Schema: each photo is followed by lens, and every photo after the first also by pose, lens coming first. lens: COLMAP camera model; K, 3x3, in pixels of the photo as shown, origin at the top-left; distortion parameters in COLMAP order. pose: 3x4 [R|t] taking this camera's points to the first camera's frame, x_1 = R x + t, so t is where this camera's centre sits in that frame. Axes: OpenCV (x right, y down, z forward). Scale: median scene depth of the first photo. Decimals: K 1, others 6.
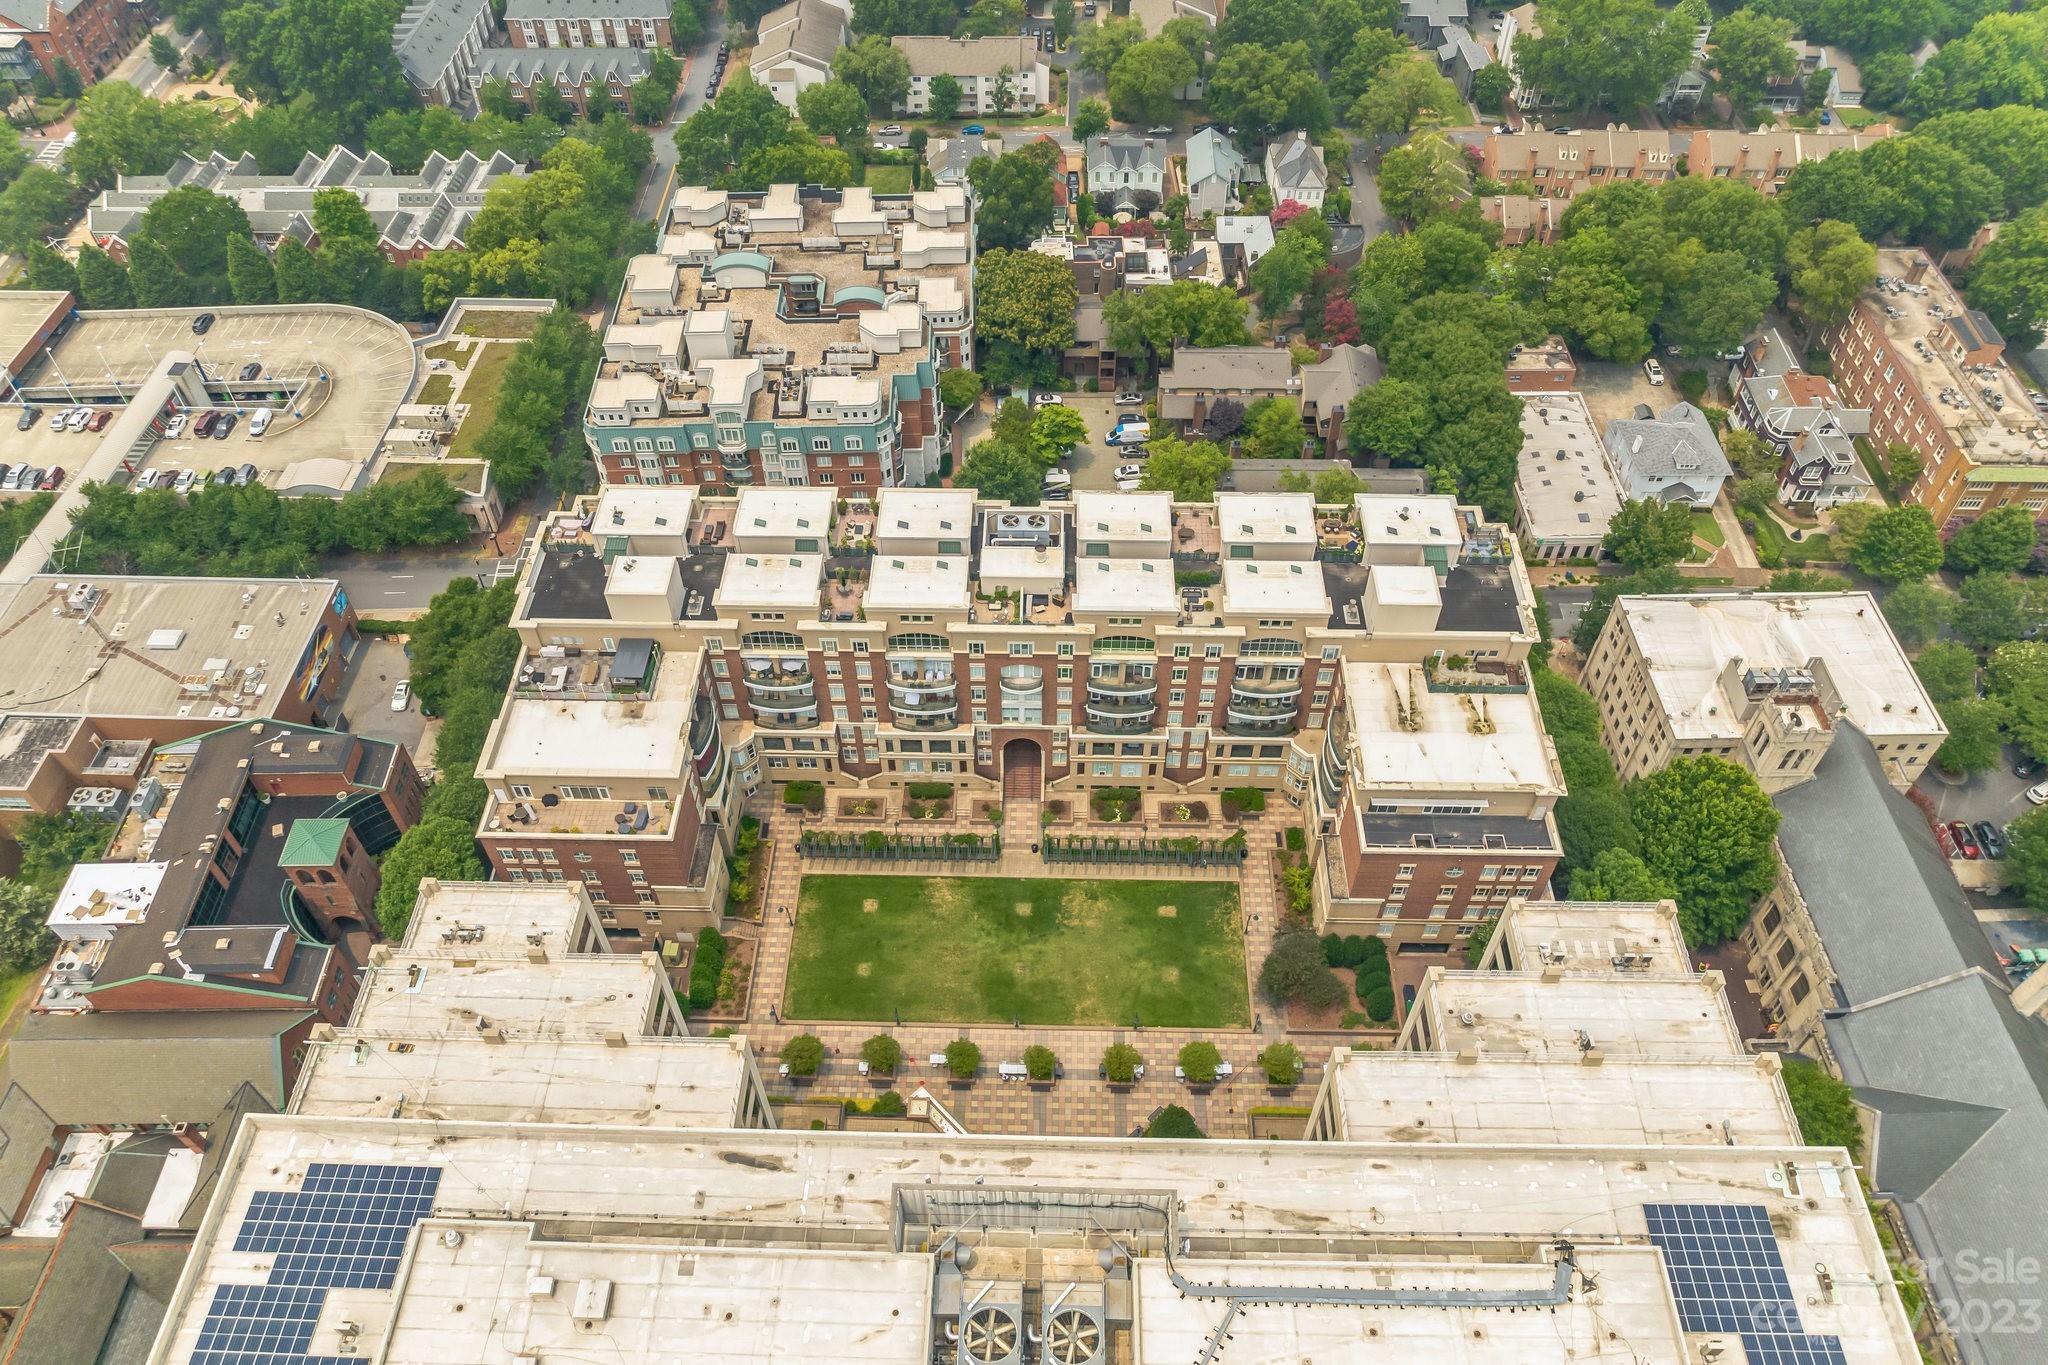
lens RADIAL K [[1388.4, 0, 1027.8], [0, 1388.4, 682.8], [0, 0, 1]] dist [-0.038622, -0.001565]
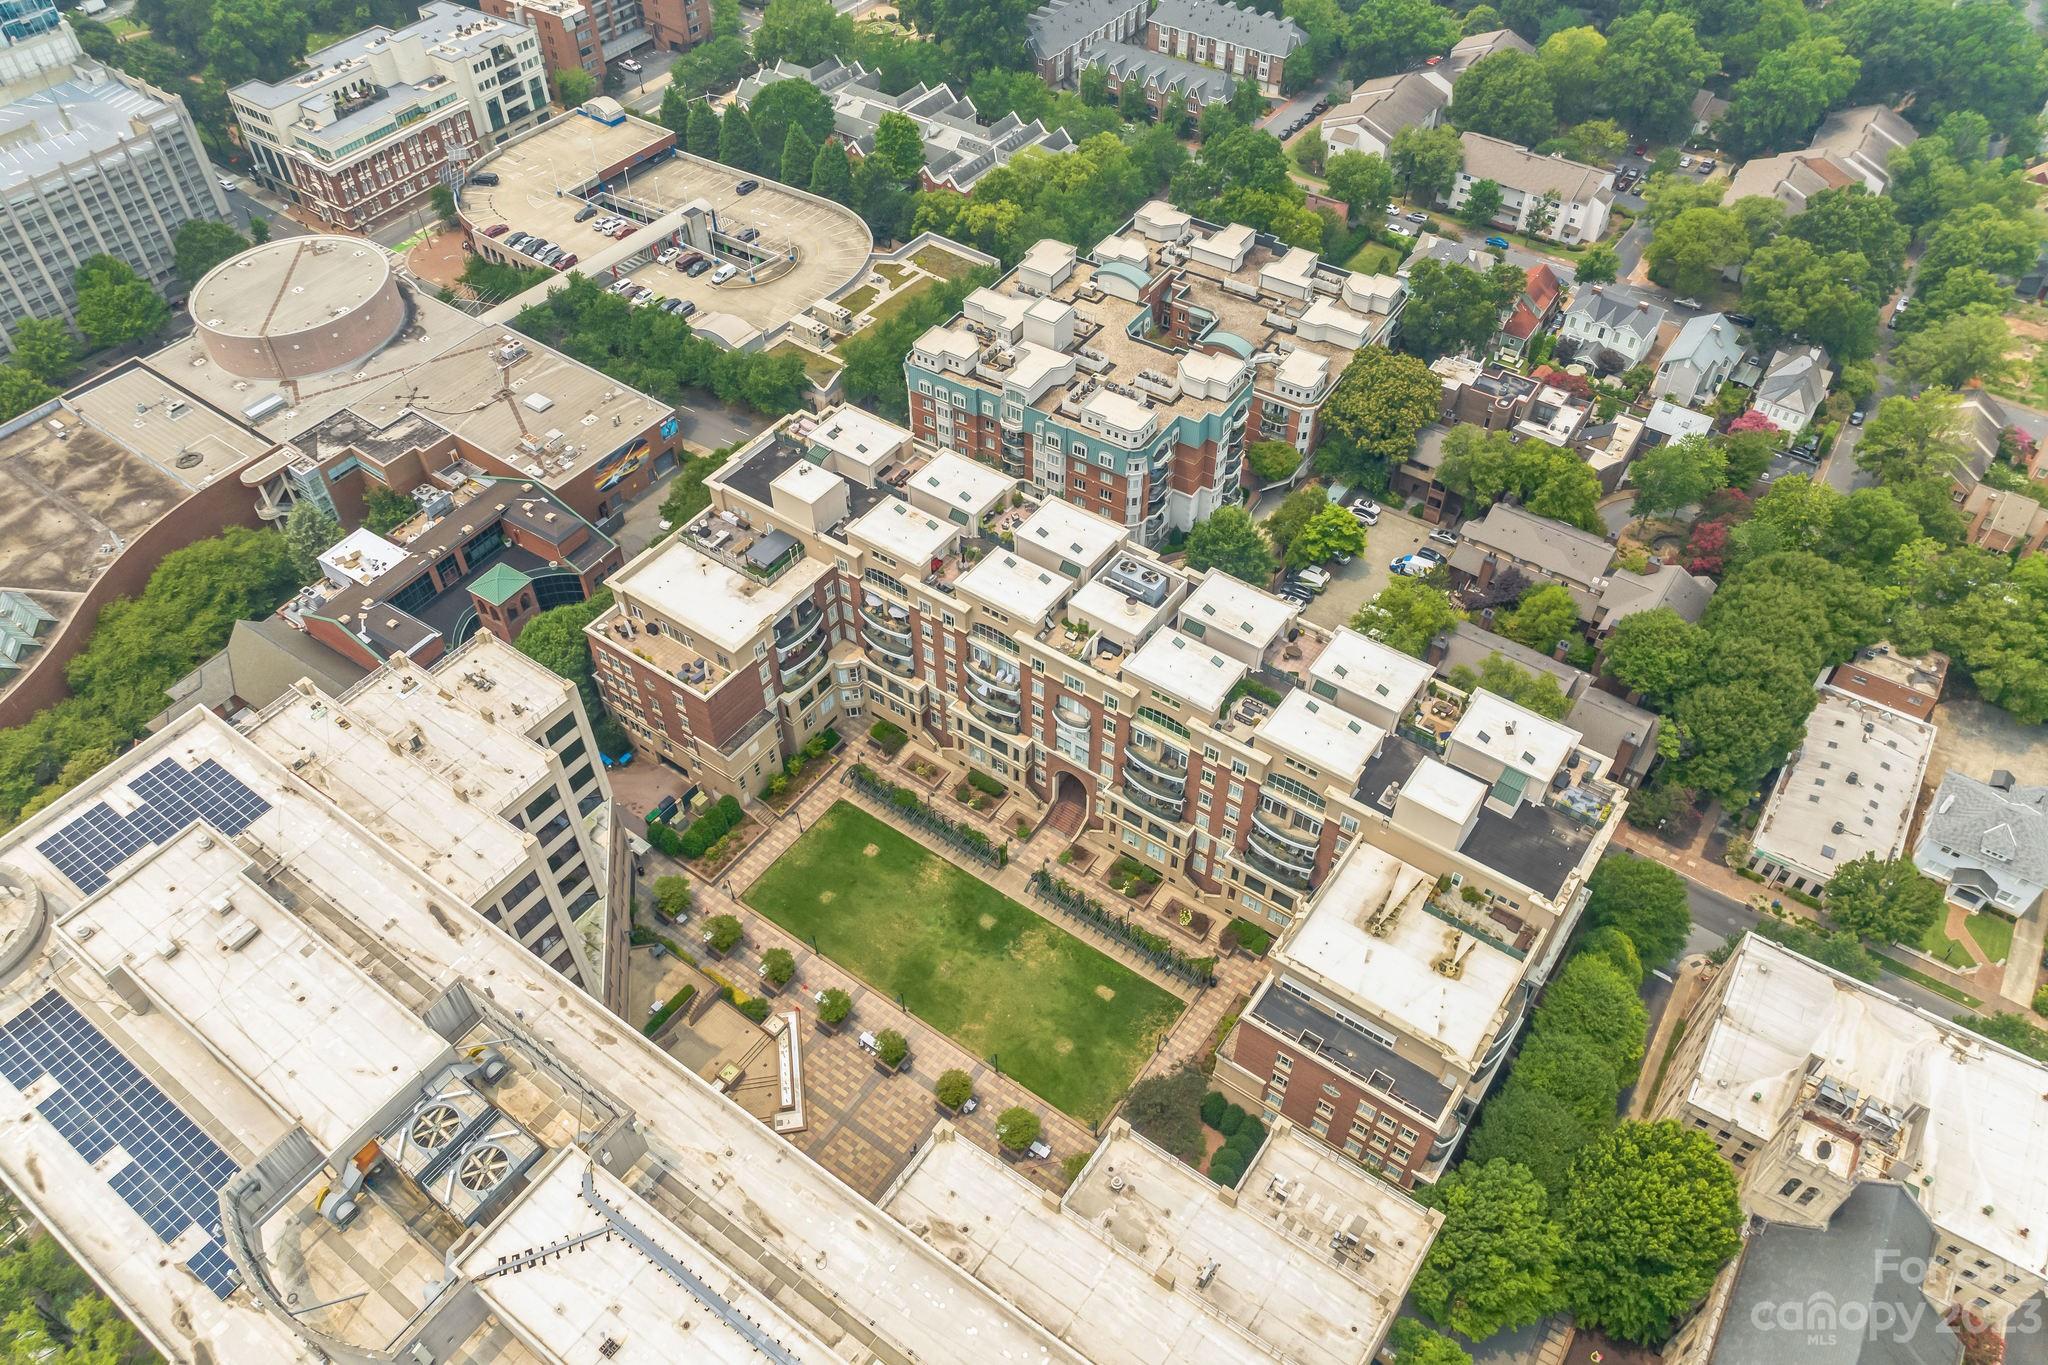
lens RADIAL K [[1388.4, 0, 1030.3], [0, 1388.4, 686.2], [0, 0, 1]] dist [-0.038622, -0.001565]
pose [[0.831556, 0.411990, -0.372530, 0.323084], [-0.424260, 0.904004, 0.052732, -0.058665], [0.358494, 0.114200, 0.926521, 0.046490]]
